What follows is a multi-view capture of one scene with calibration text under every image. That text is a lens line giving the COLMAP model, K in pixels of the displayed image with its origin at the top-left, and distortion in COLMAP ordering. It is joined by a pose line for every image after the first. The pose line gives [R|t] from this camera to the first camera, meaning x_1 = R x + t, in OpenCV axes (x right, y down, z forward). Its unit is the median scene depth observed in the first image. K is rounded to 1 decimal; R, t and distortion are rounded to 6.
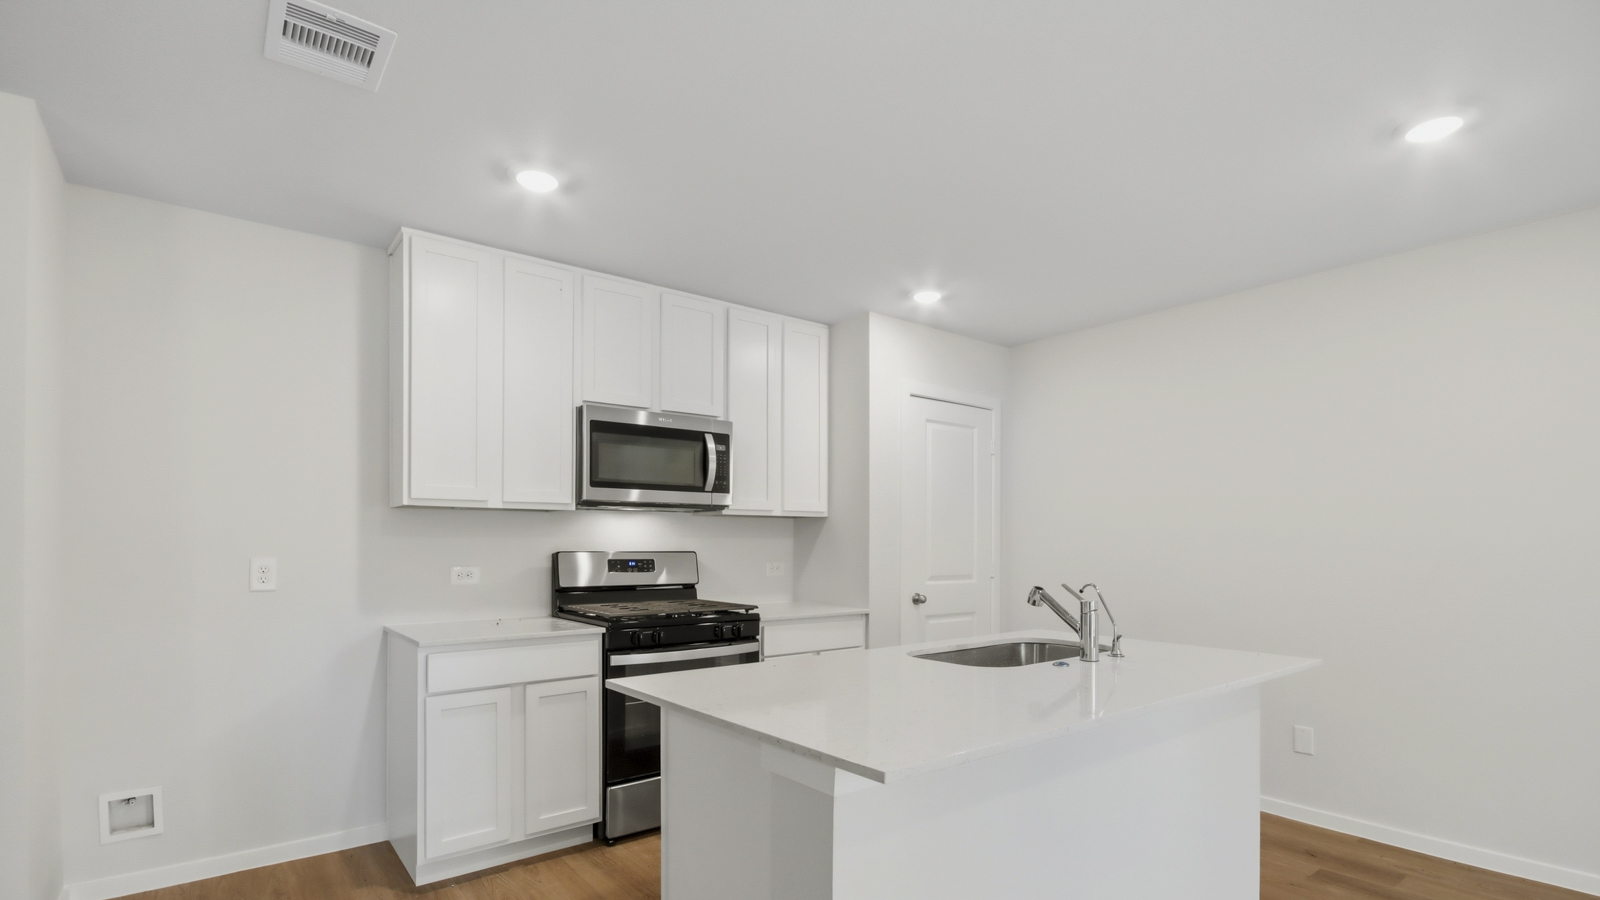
lens RADIAL K [[759.5, 0, 795.1], [0, 759.5, 541.1], [0, 0, 1]] dist [0.000875, 0.000092]
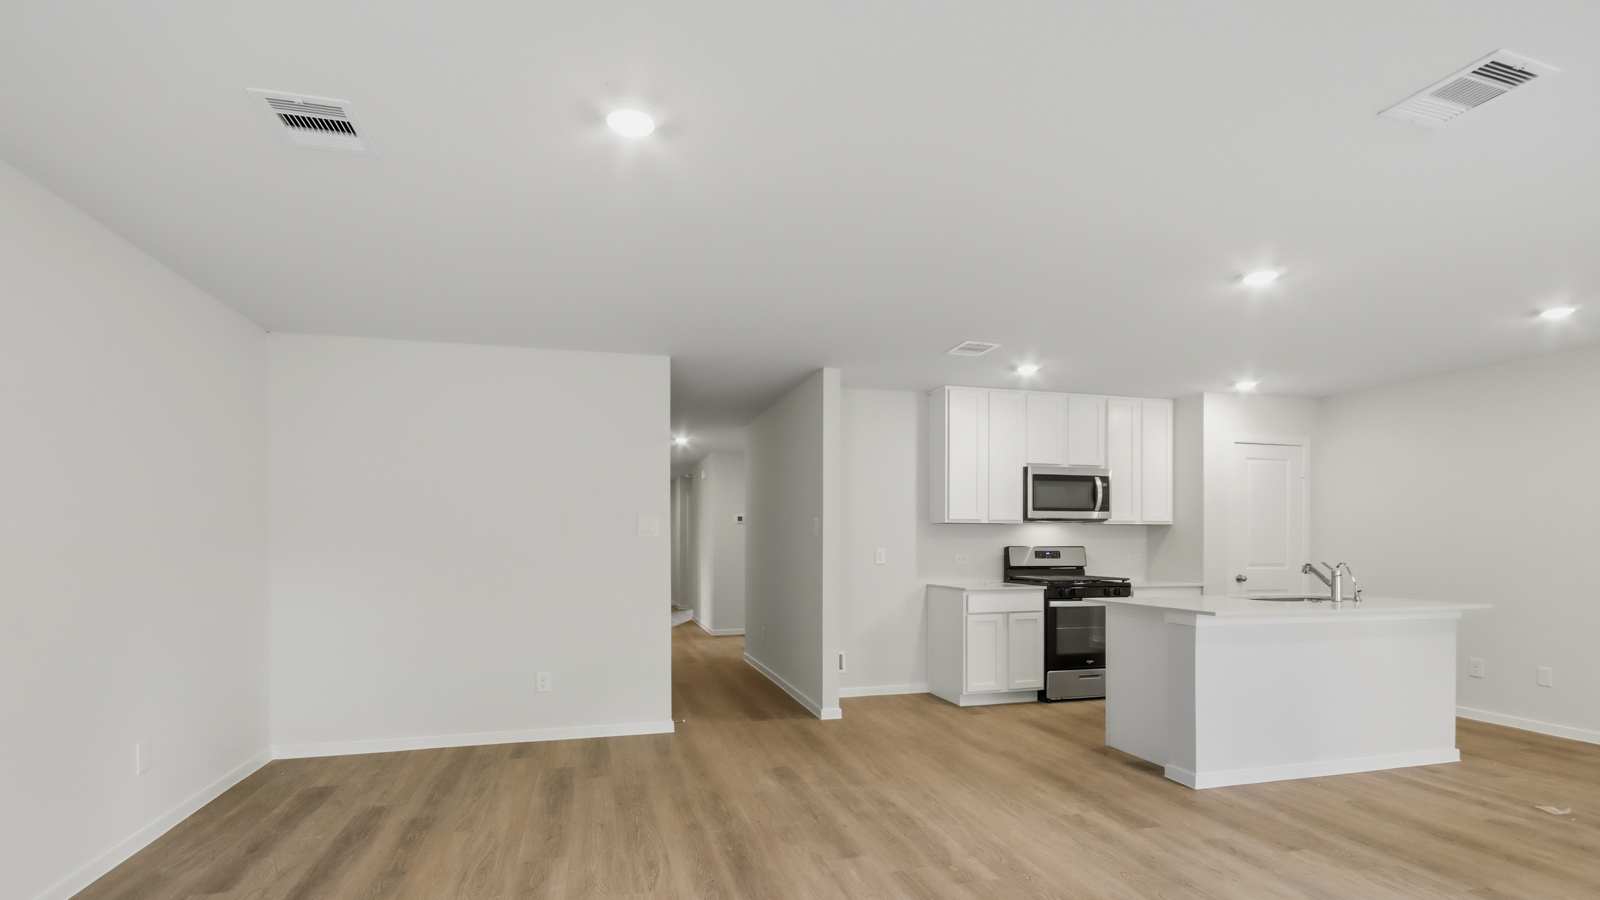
lens RADIAL K [[741.8, 0, 800.8], [0, 741.8, 548.1], [0, 0, 1]] dist [-0.001745, -0.000916]
pose [[0.924797, 0.000439, -0.380460, -0.098766], [0.003214, 0.999955, 0.008966, 0.000919], [0.380447, -0.009515, 0.924754, -0.808338]]
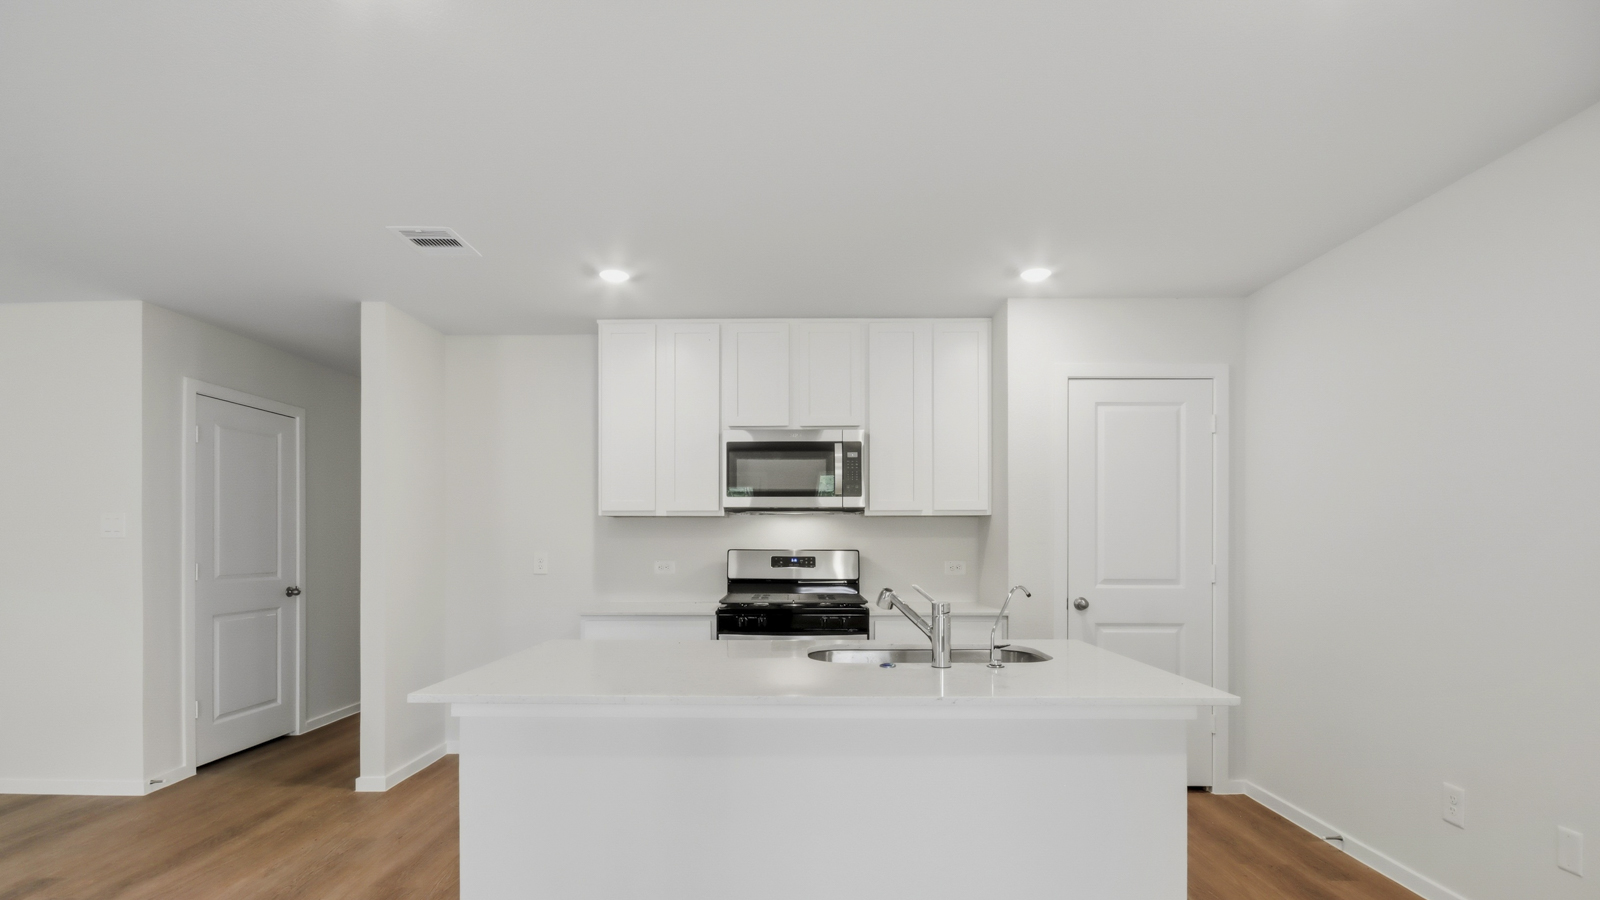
lens RADIAL K [[767.6, 0, 796.7], [0, 767.6, 544.5], [0, 0, 1]] dist [-0.003411, -0.000385]
pose [[0.774832, -0.000943, -0.632166, 0.563364], [0.003438, 0.999990, 0.002722, 0.002792], [0.632157, -0.004283, 0.774828, 0.099668]]
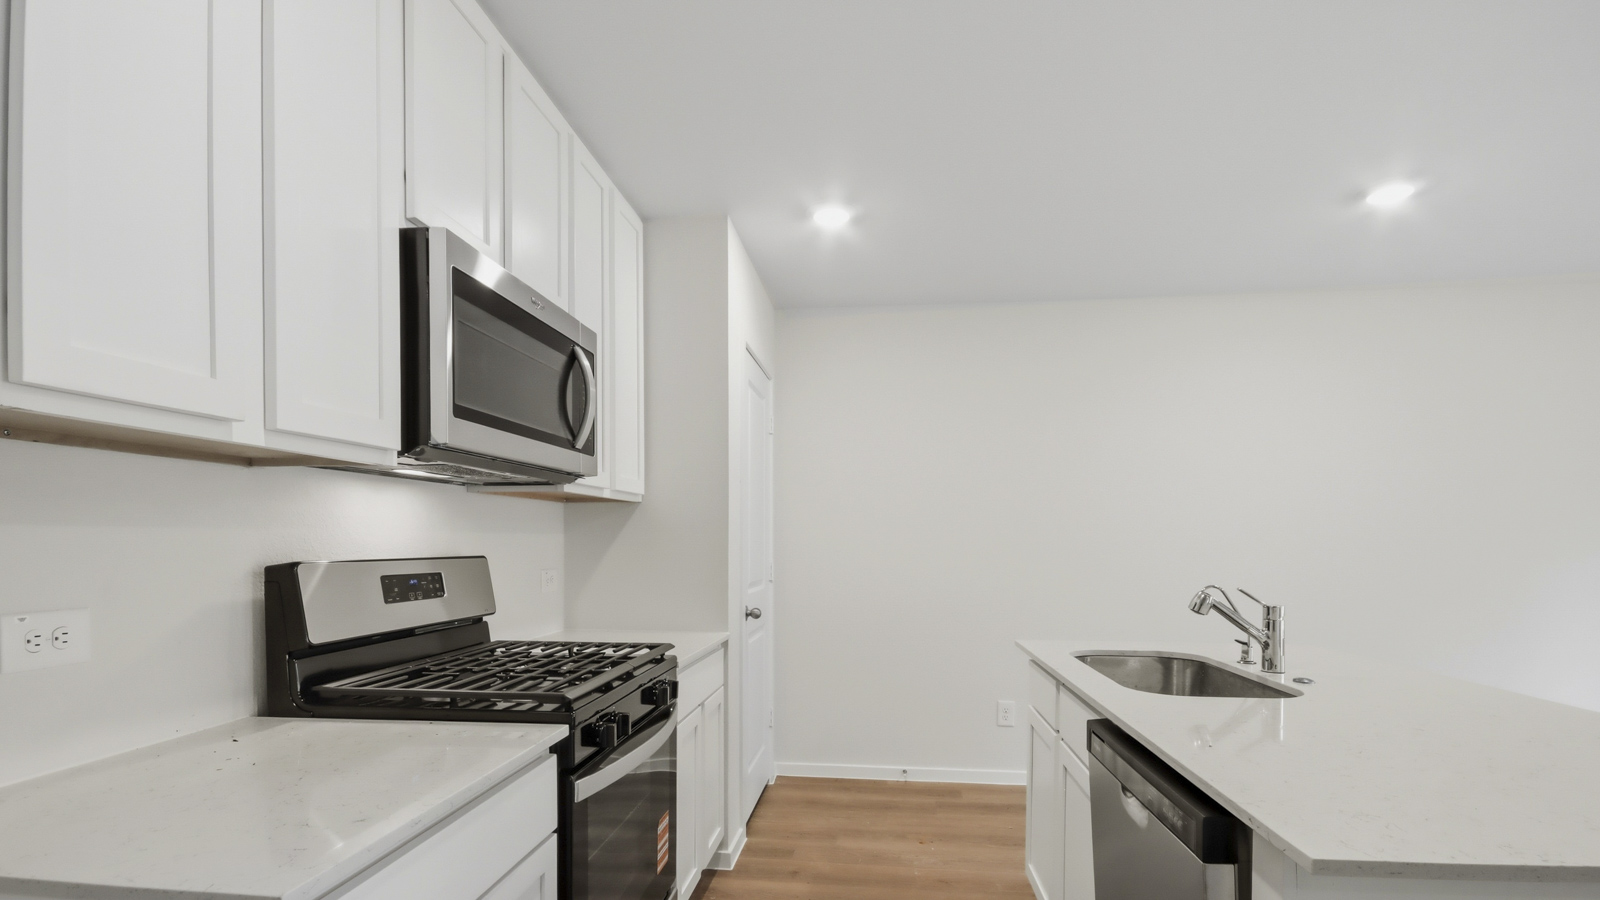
lens RADIAL K [[767.6, 0, 796.7], [0, 767.6, 544.5], [0, 0, 1]] dist [-0.003411, -0.000385]
pose [[0.705508, -0.006360, 0.708674, -0.417604], [-0.001715, 0.999941, 0.010682, -0.001442], [-0.708700, -0.008752, 0.705456, 0.497724]]
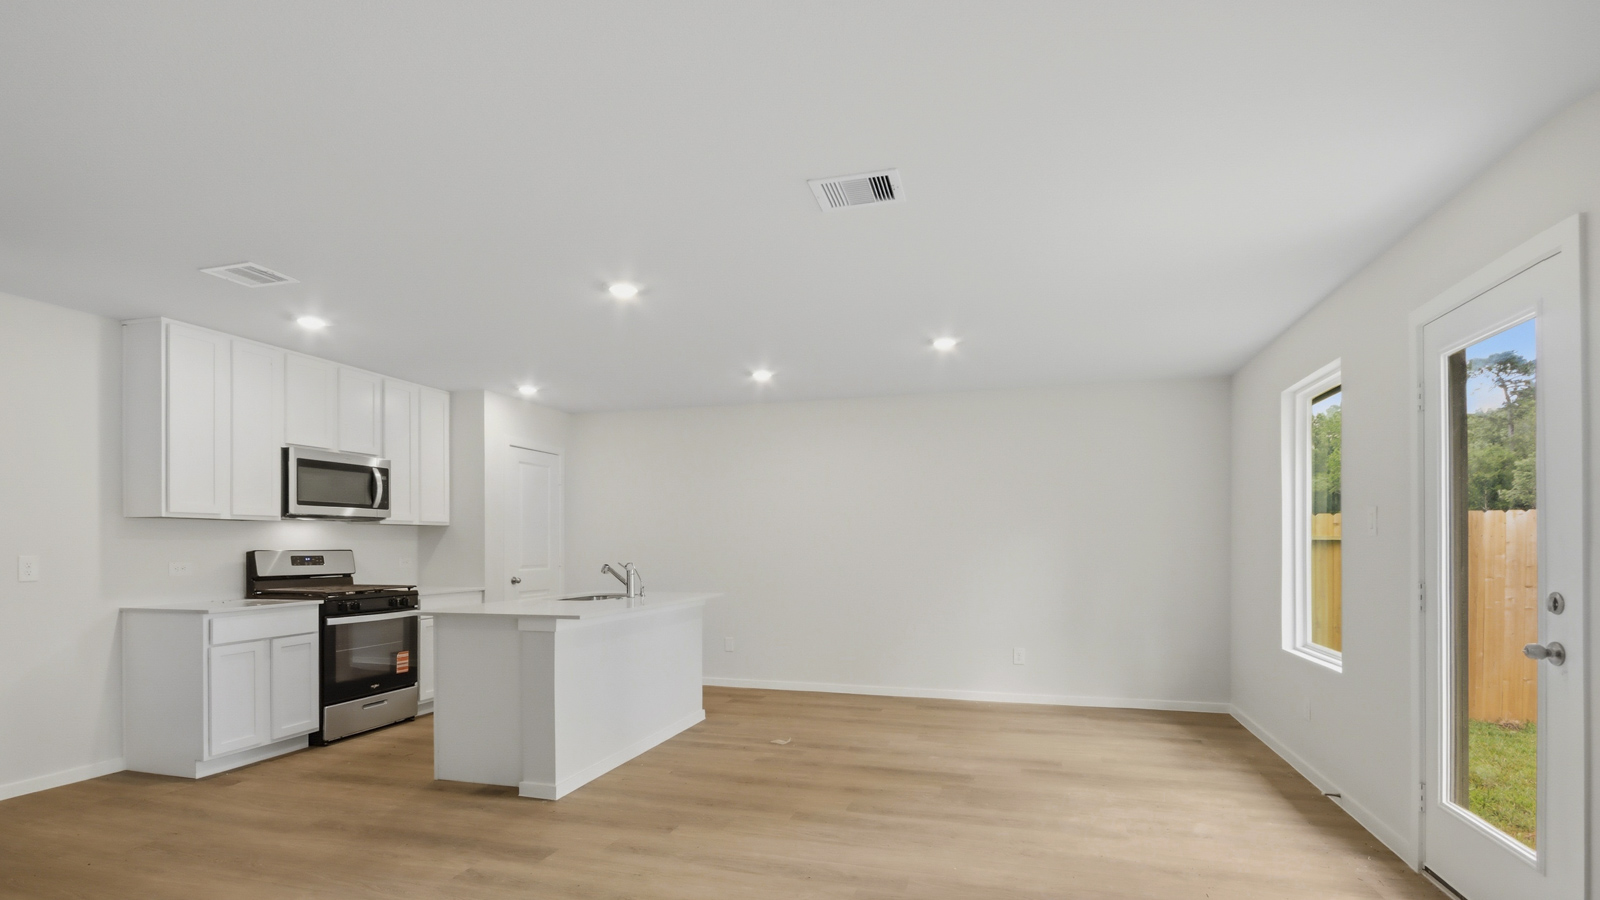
lens RADIAL K [[767.6, 0, 796.7], [0, 767.6, 544.5], [0, 0, 1]] dist [-0.003411, -0.000385]
pose [[0.812693, -0.002929, 0.582685, -0.322050], [0.001319, 0.999994, 0.003187, 0.000400], [-0.582691, -0.001821, 0.812692, -0.674134]]
